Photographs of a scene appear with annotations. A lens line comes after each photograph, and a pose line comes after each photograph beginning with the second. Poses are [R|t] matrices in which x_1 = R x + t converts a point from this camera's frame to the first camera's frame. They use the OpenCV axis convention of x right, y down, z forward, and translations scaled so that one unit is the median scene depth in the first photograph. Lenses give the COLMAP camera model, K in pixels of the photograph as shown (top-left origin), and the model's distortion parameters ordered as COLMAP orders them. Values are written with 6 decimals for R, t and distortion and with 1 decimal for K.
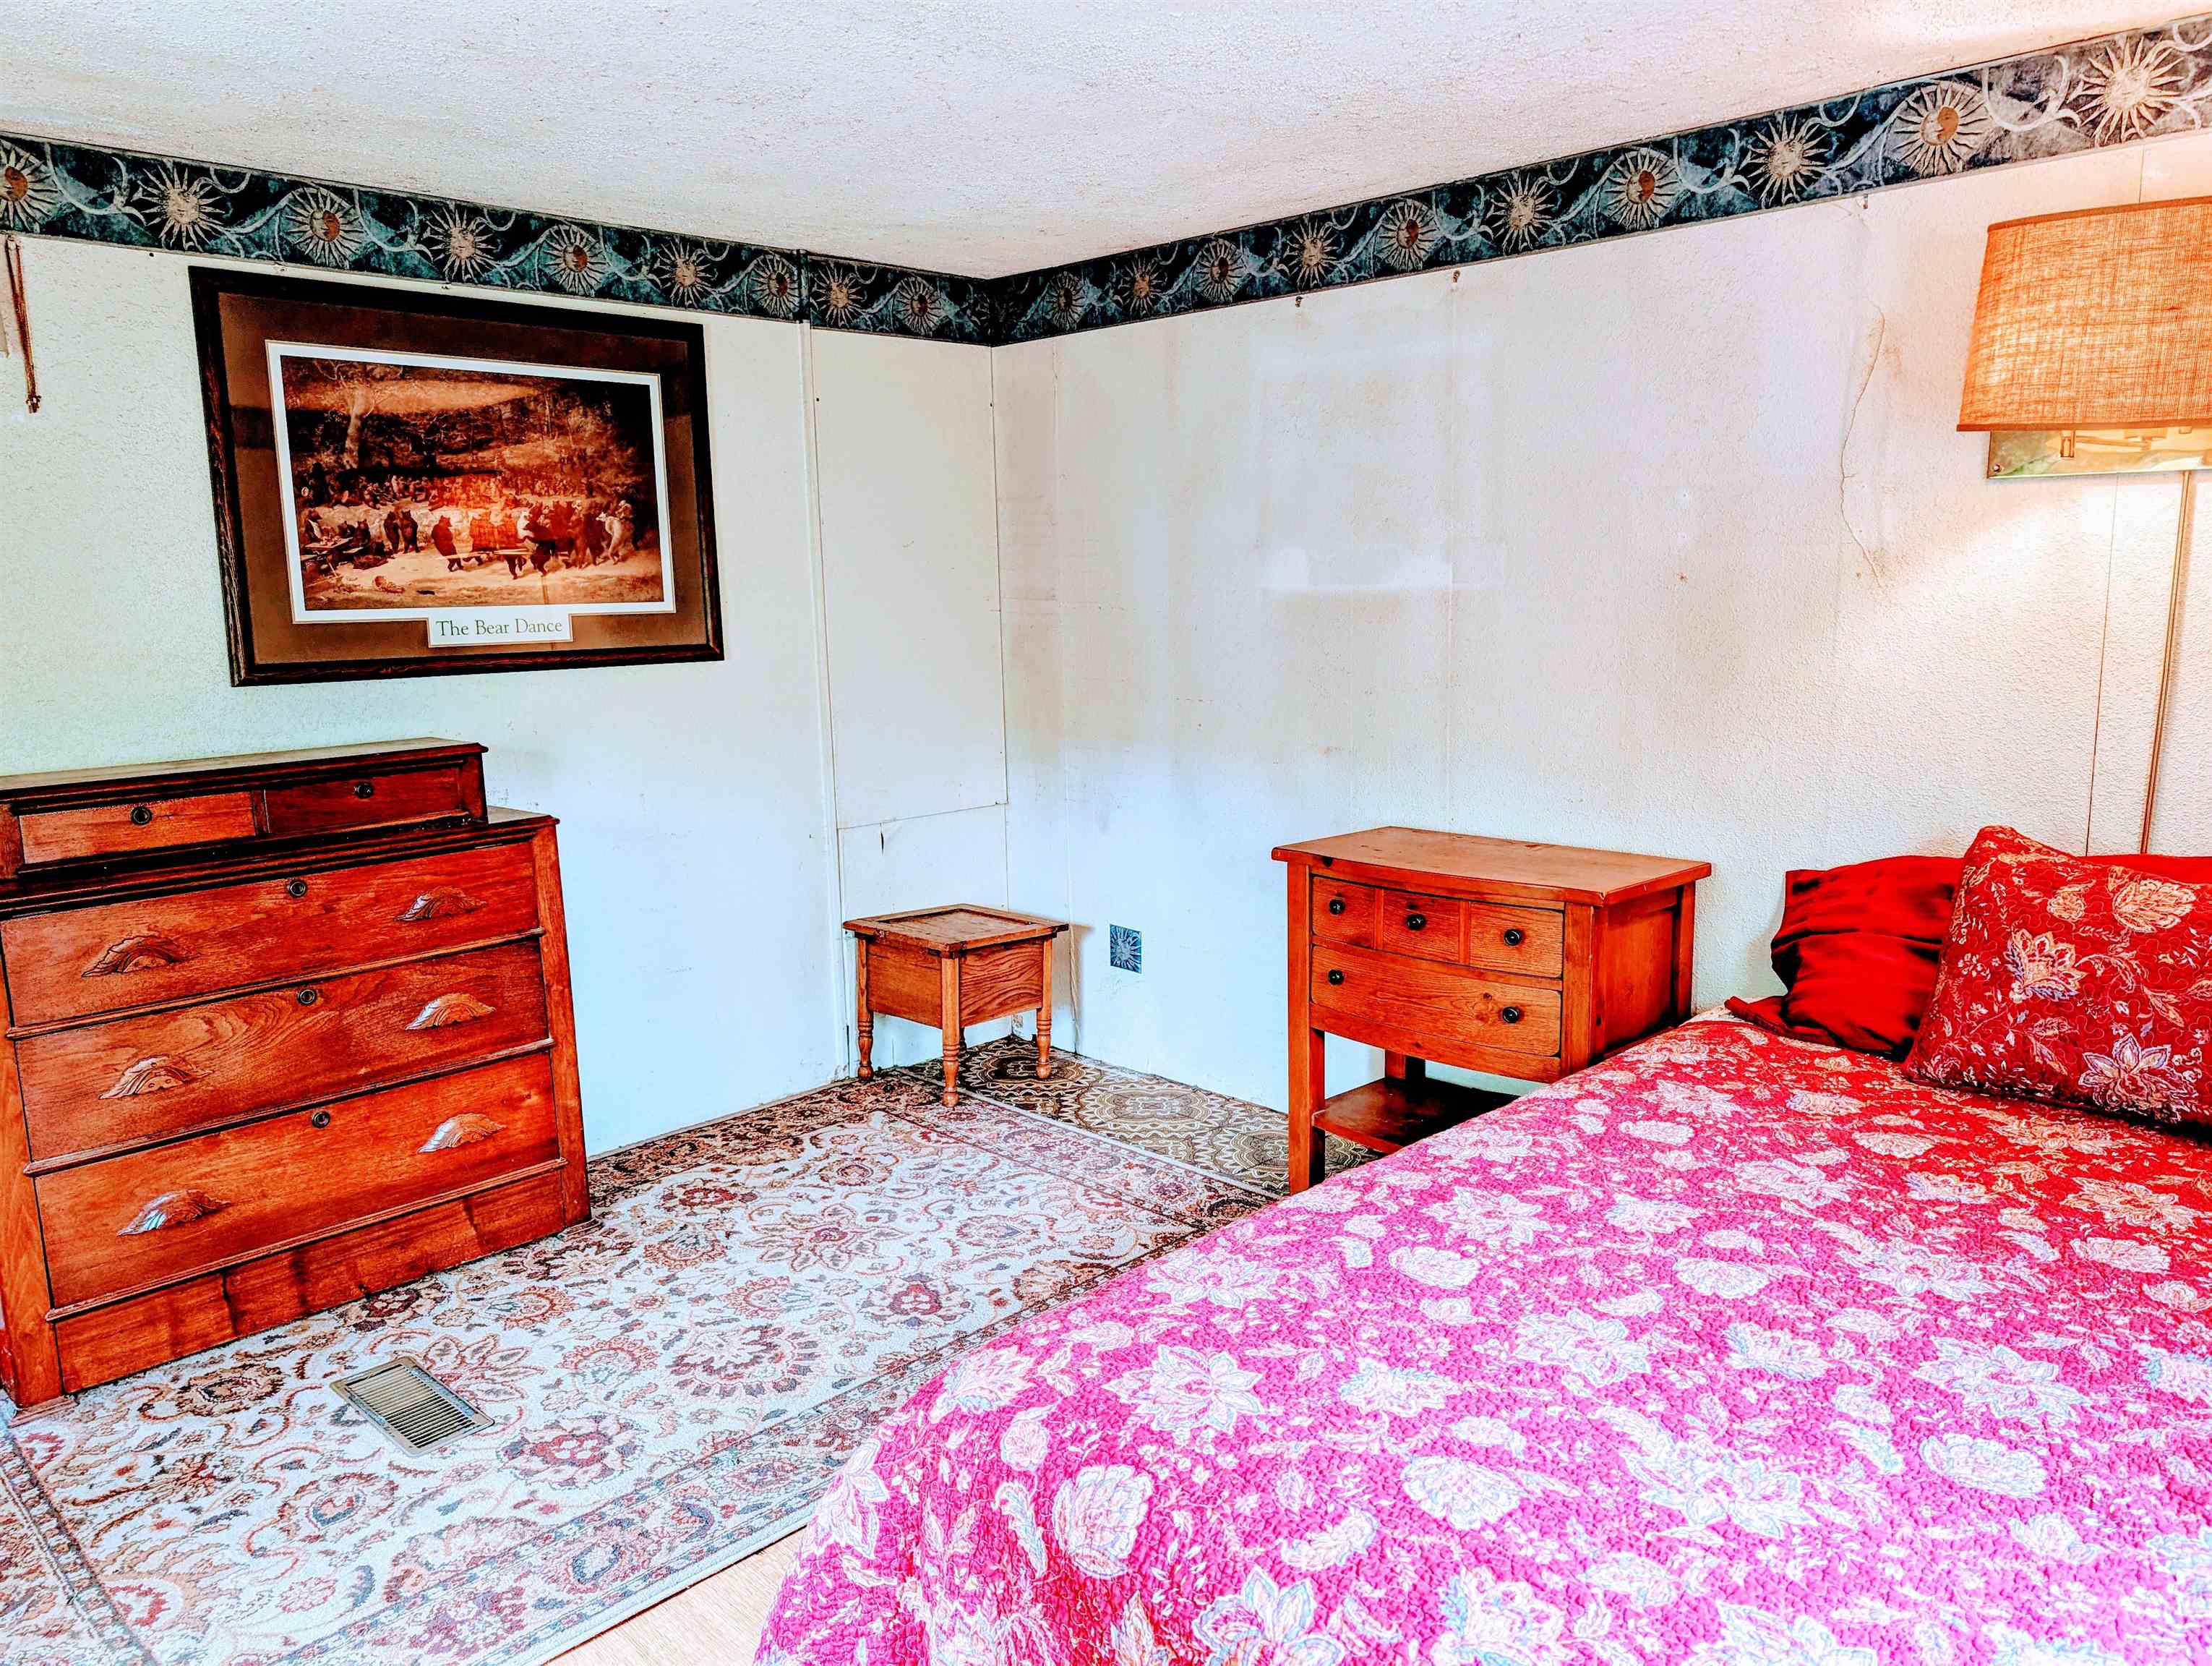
lens RADIAL K [[1588.0, 0, 1101.2], [0, 1588.0, 818.3], [0, 0, 1]] dist [0.021126, -0.024066]
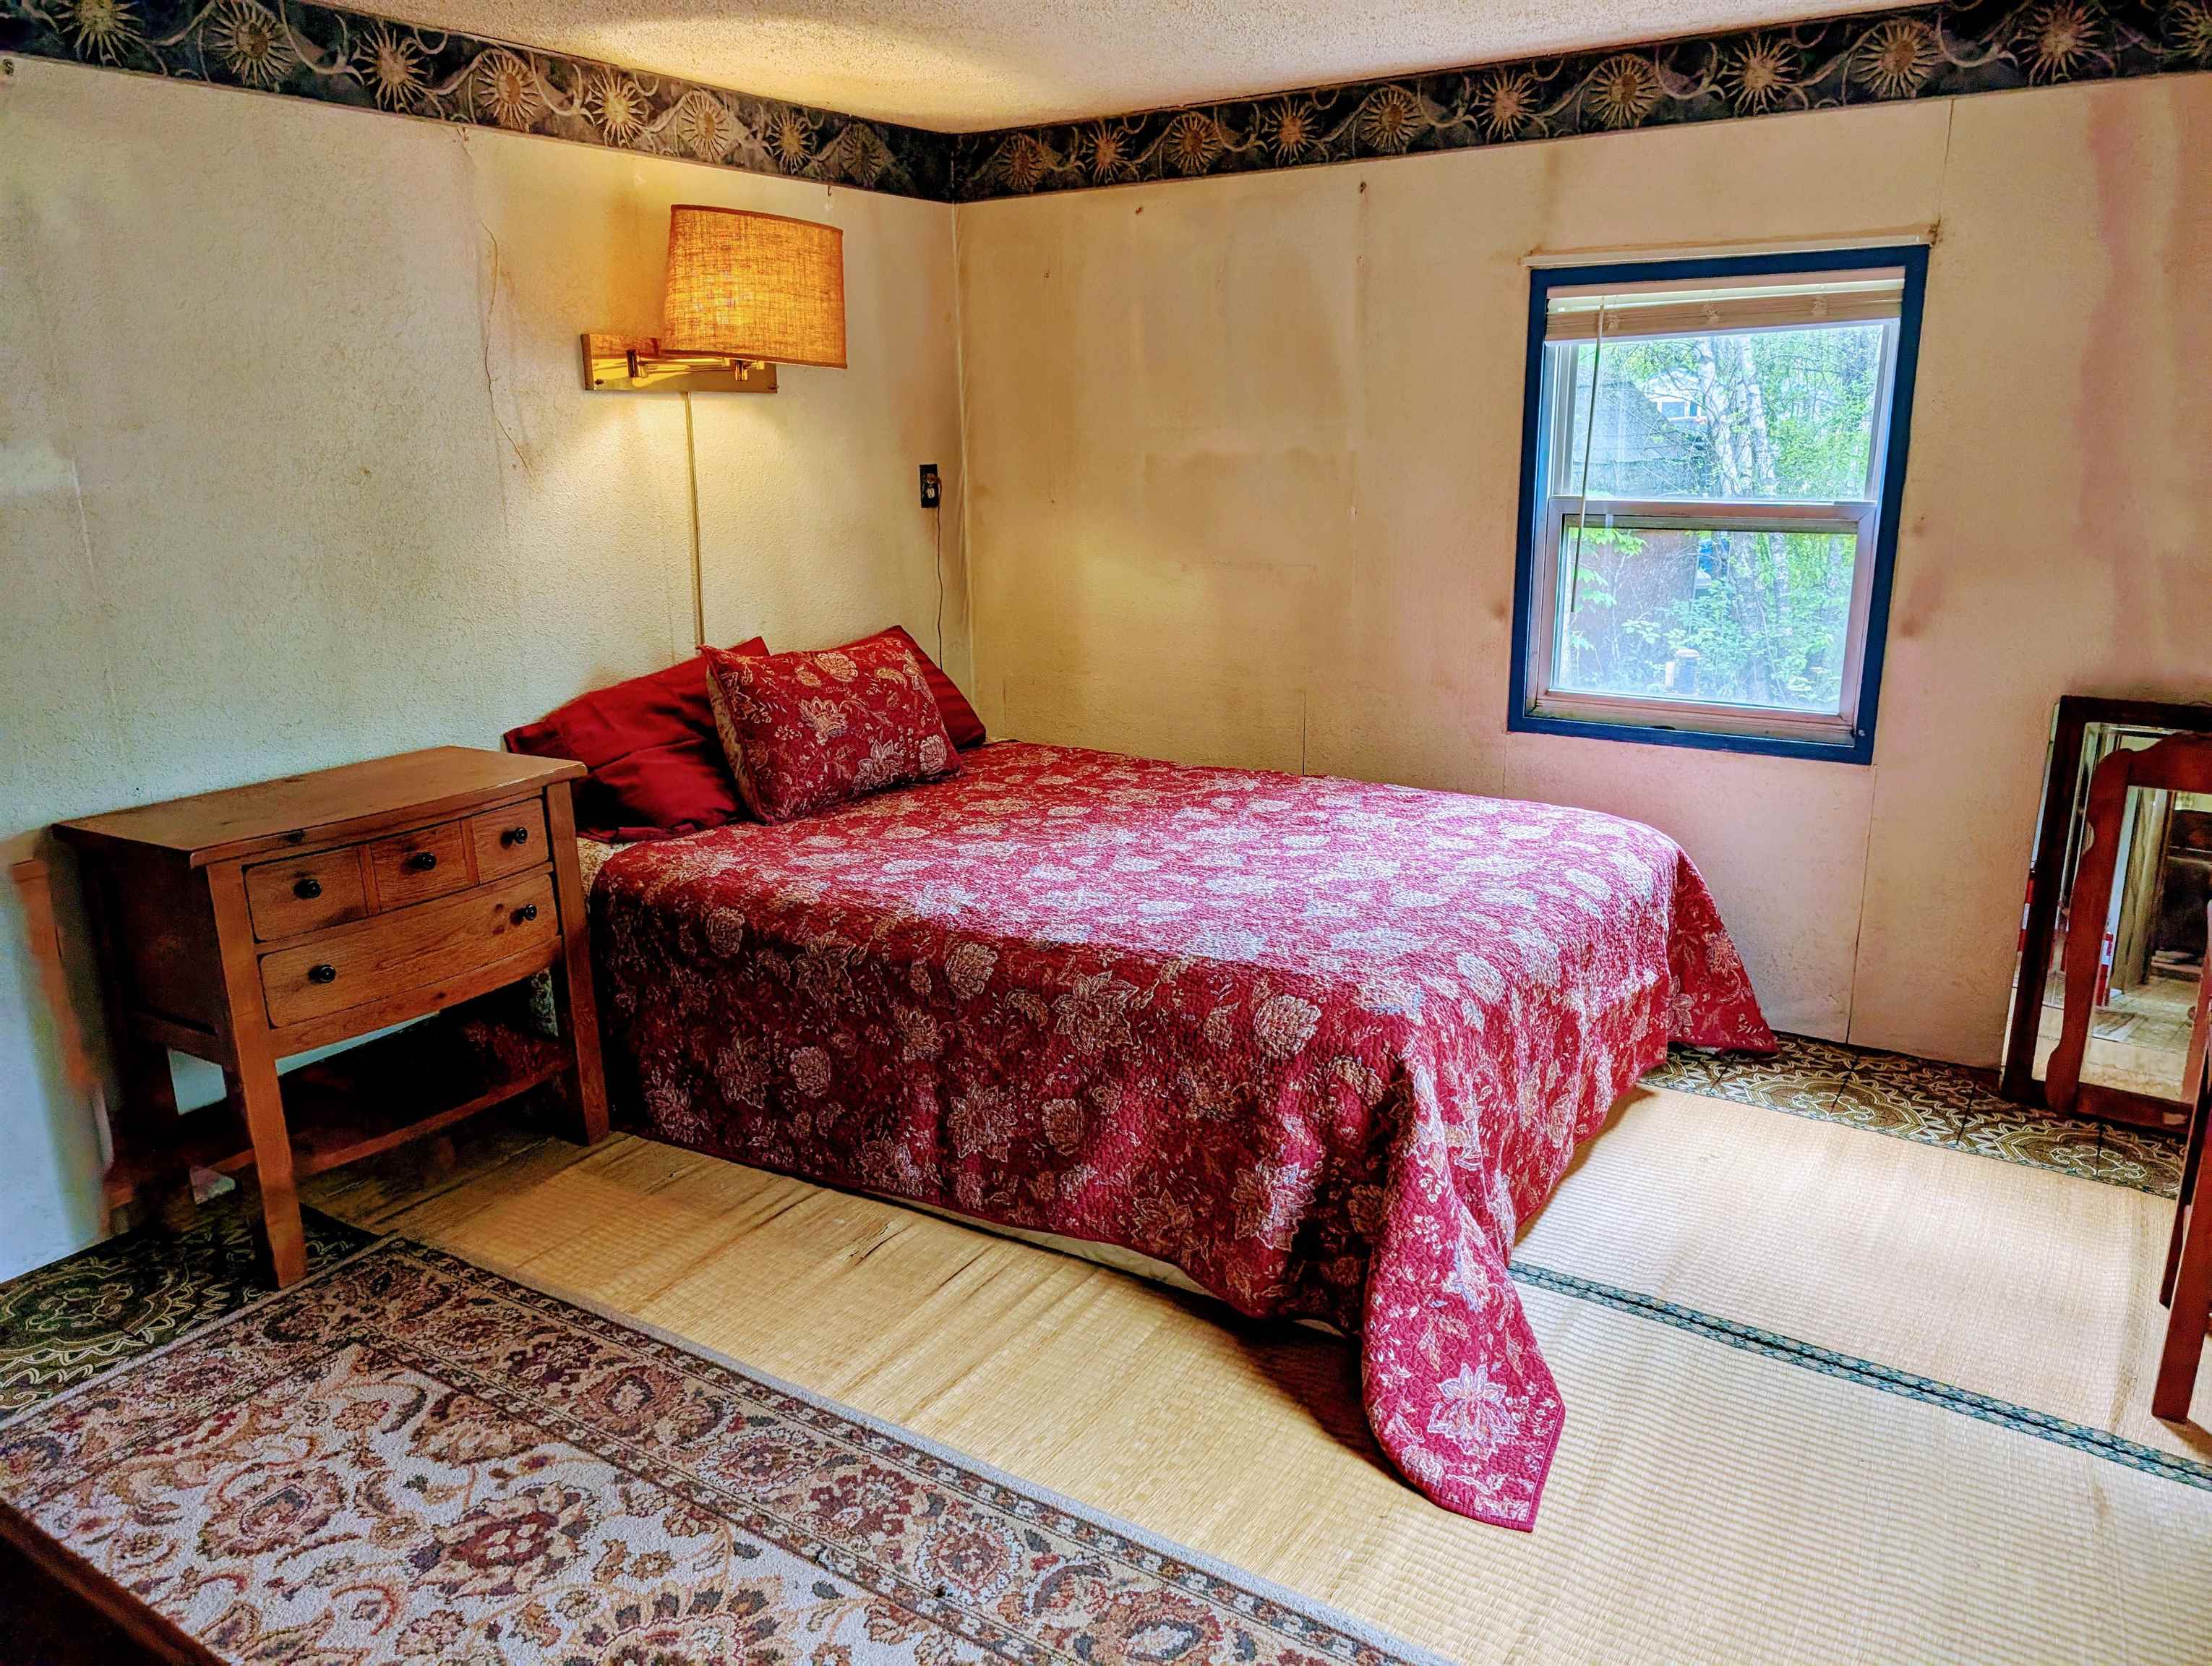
lens RADIAL K [[1588.0, 0, 1099.3], [0, 1588.0, 846.3], [0, 0, 1]] dist [0.021126, -0.024066]
pose [[-0.214352, -0.221893, 0.951218, -0.916250], [0.172412, 0.949967, 0.260453, -0.137953], [-0.961419, 0.219830, -0.165371, 0.977709]]
